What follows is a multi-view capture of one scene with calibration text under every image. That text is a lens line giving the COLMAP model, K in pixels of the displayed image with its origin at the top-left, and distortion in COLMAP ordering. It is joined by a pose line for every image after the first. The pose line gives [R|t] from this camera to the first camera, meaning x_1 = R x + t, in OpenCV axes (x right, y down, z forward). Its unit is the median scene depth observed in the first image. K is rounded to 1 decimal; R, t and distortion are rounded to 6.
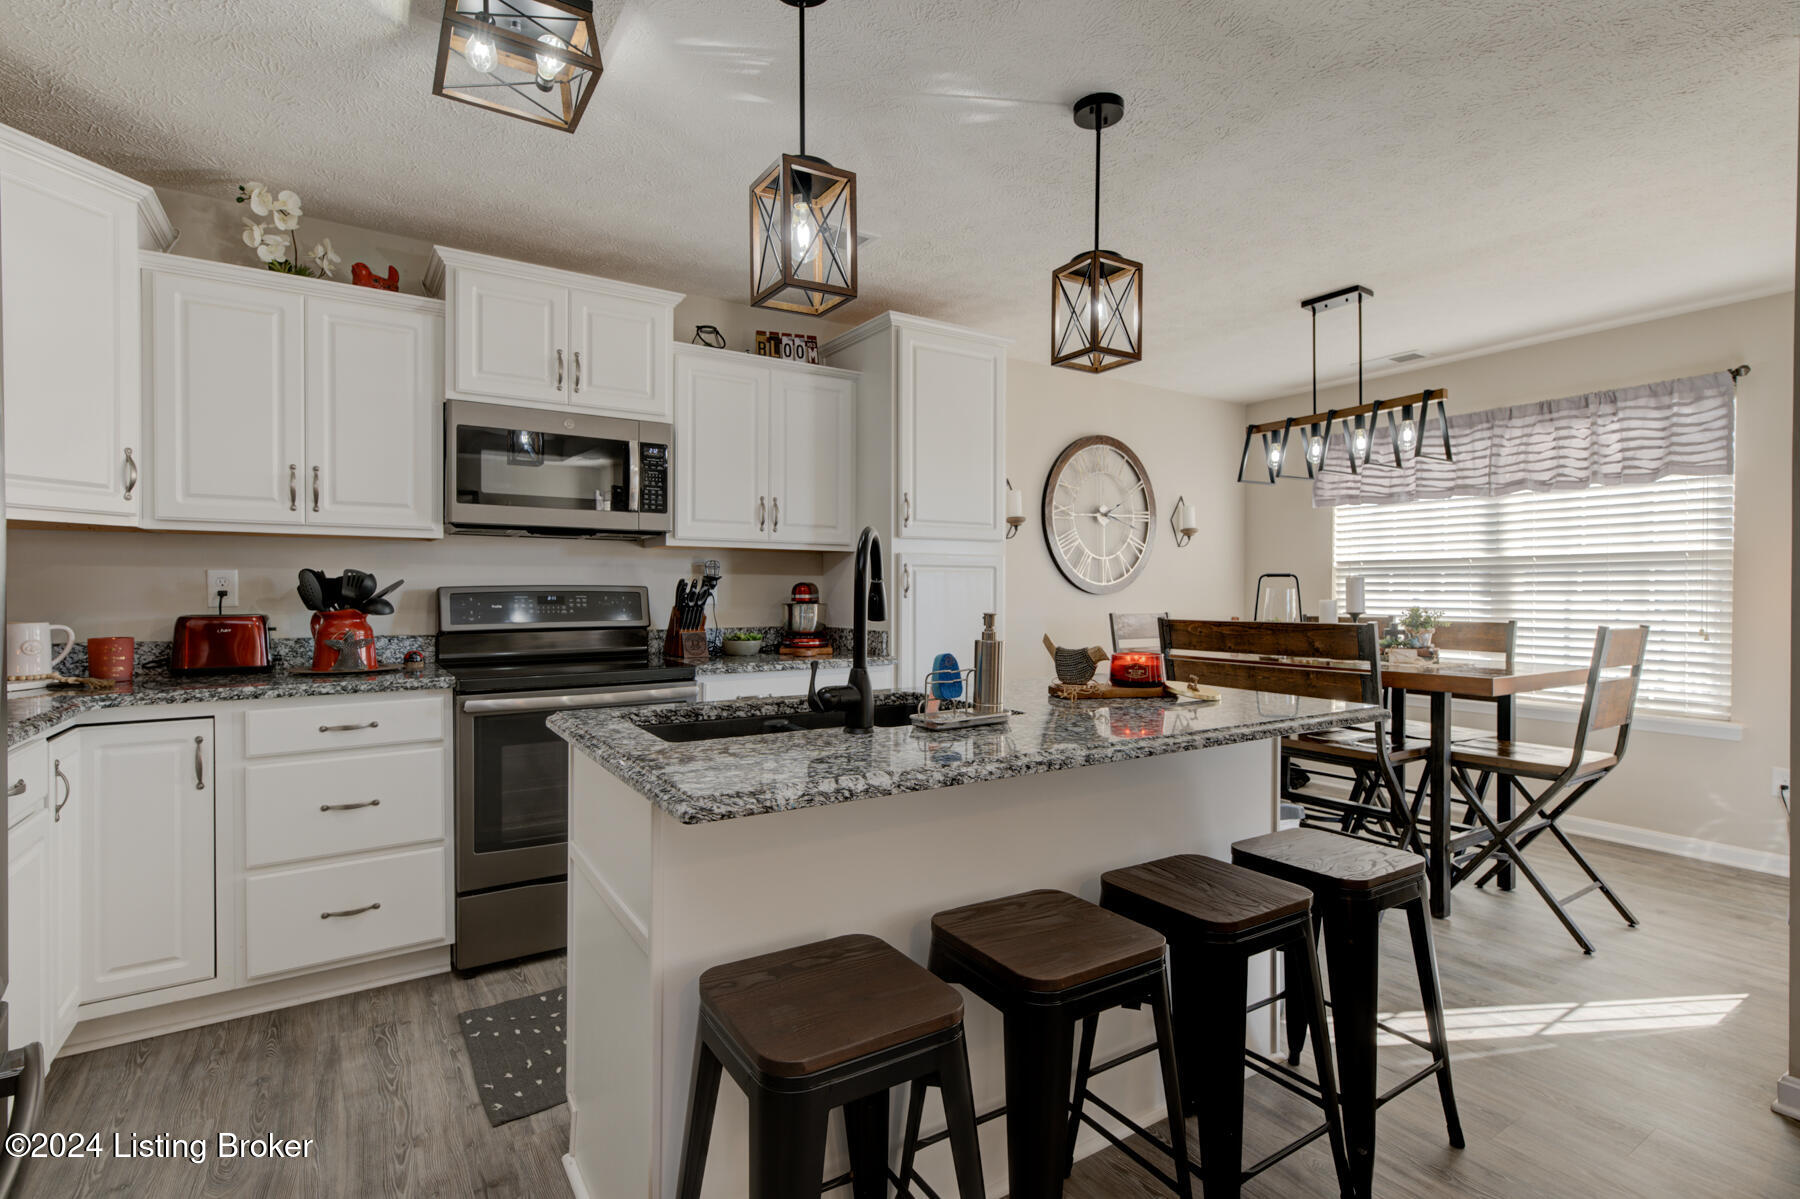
lens RADIAL K [[862.8, 0, 896.0], [0, 862.8, 593.7], [0, 0, 1]] dist [0.001246, 0.002023]
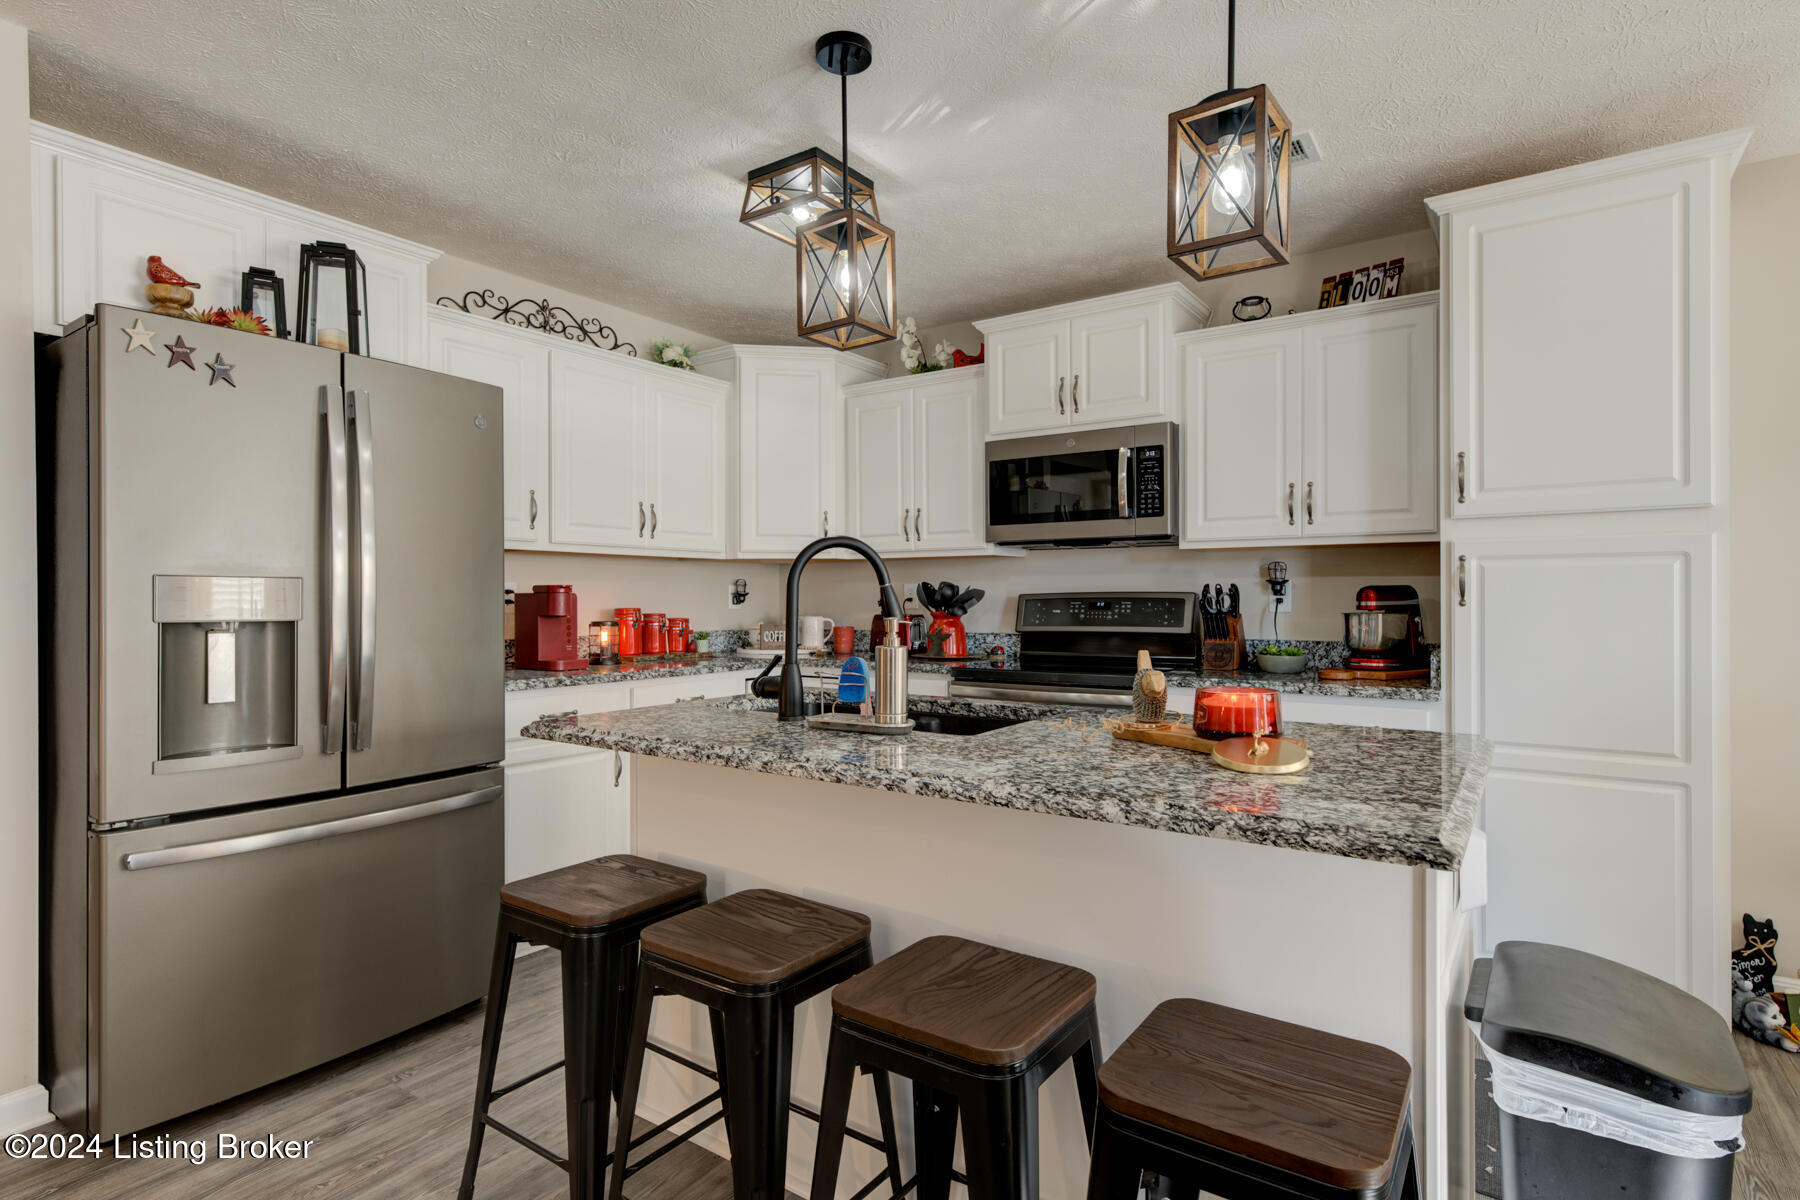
lens RADIAL K [[913.1, 0, 893.9], [0, 913.1, 601.5], [0, 0, 1]] dist [0.000576, -0.000630]
pose [[0.374515, 0.000523, -0.927221, 0.605789], [-0.001752, 0.999998, -0.000144, 0.002898], [0.927219, 0.001678, 0.374515, 0.367074]]
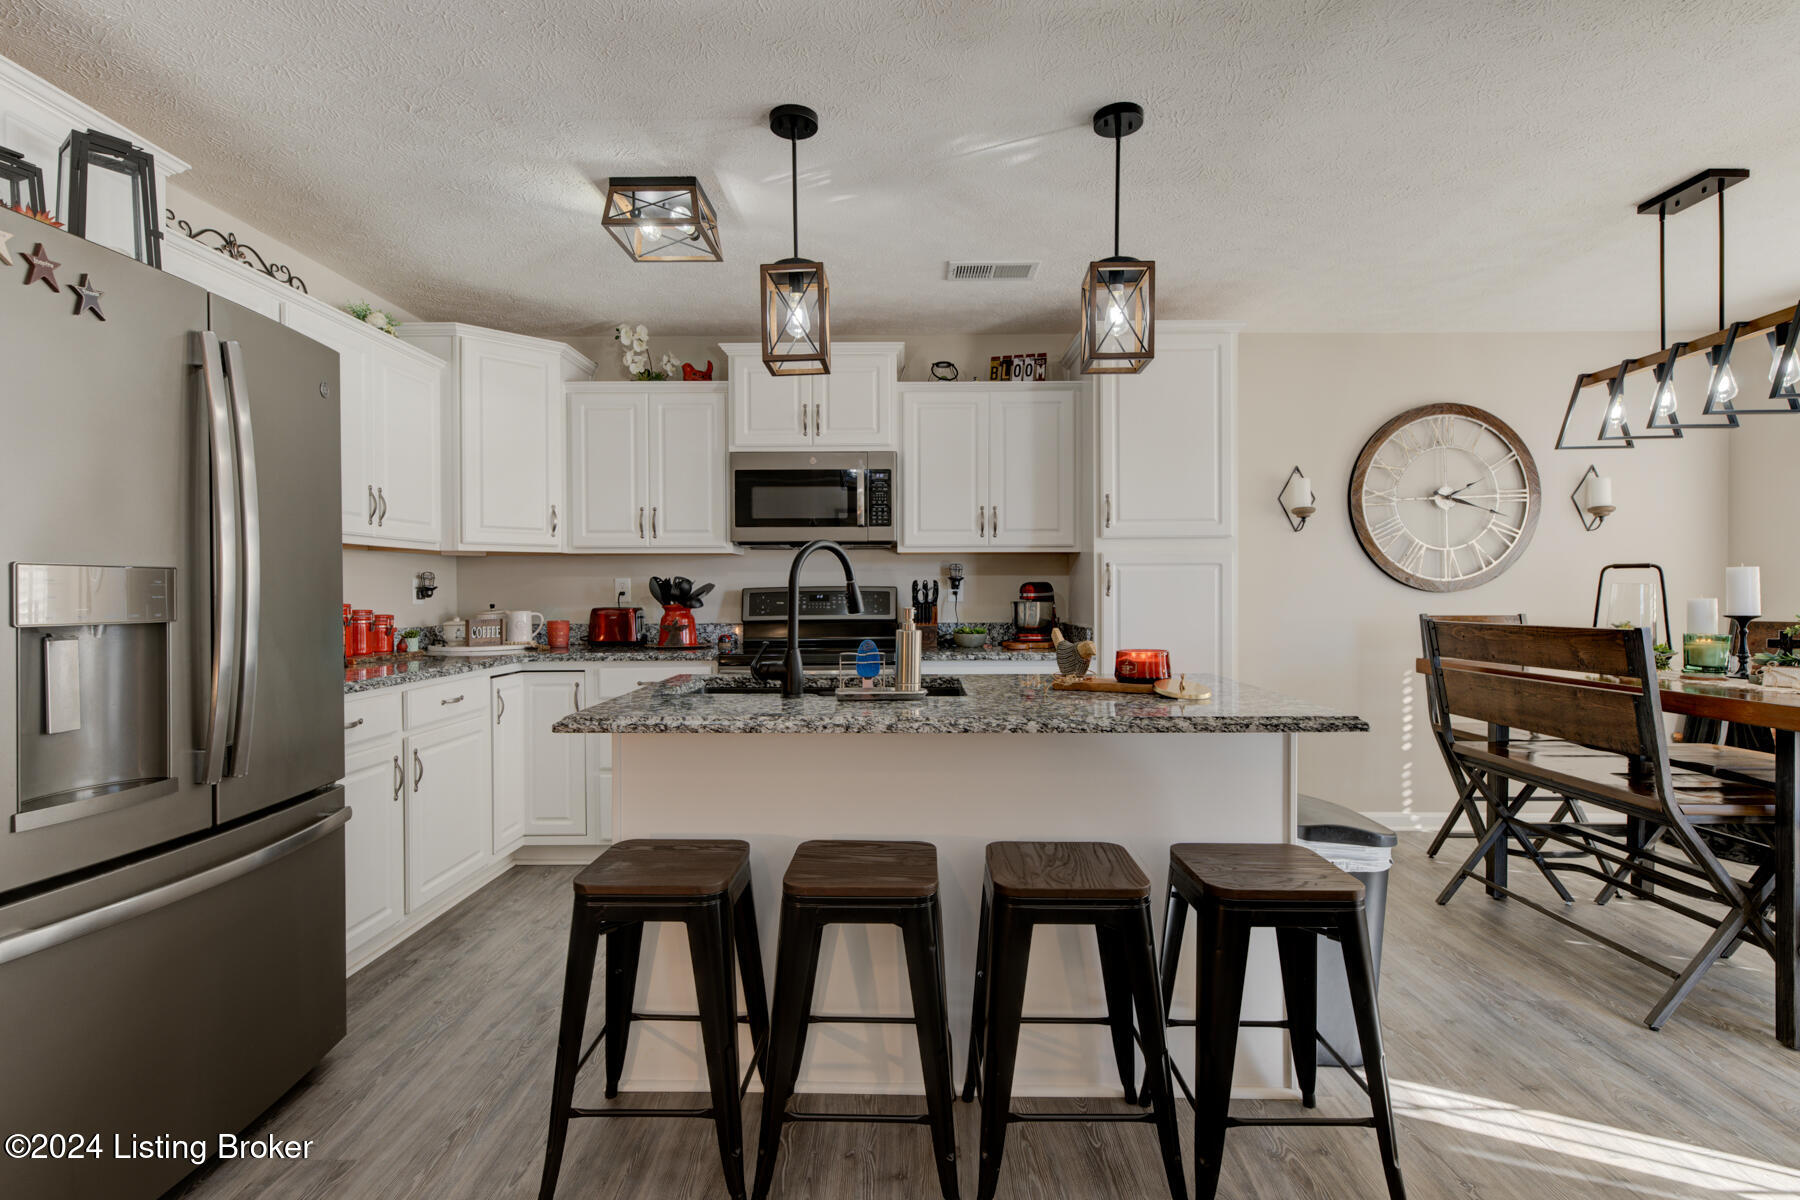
lens RADIAL K [[862.8, 0, 894.9], [0, 862.8, 594.3], [0, 0, 1]] dist [0.001246, 0.002023]
pose [[0.829874, -0.002297, -0.557946, 0.443126], [0.002698, 0.999996, -0.000104, 0.002471], [0.557944, -0.001419, 0.829877, 0.000351]]
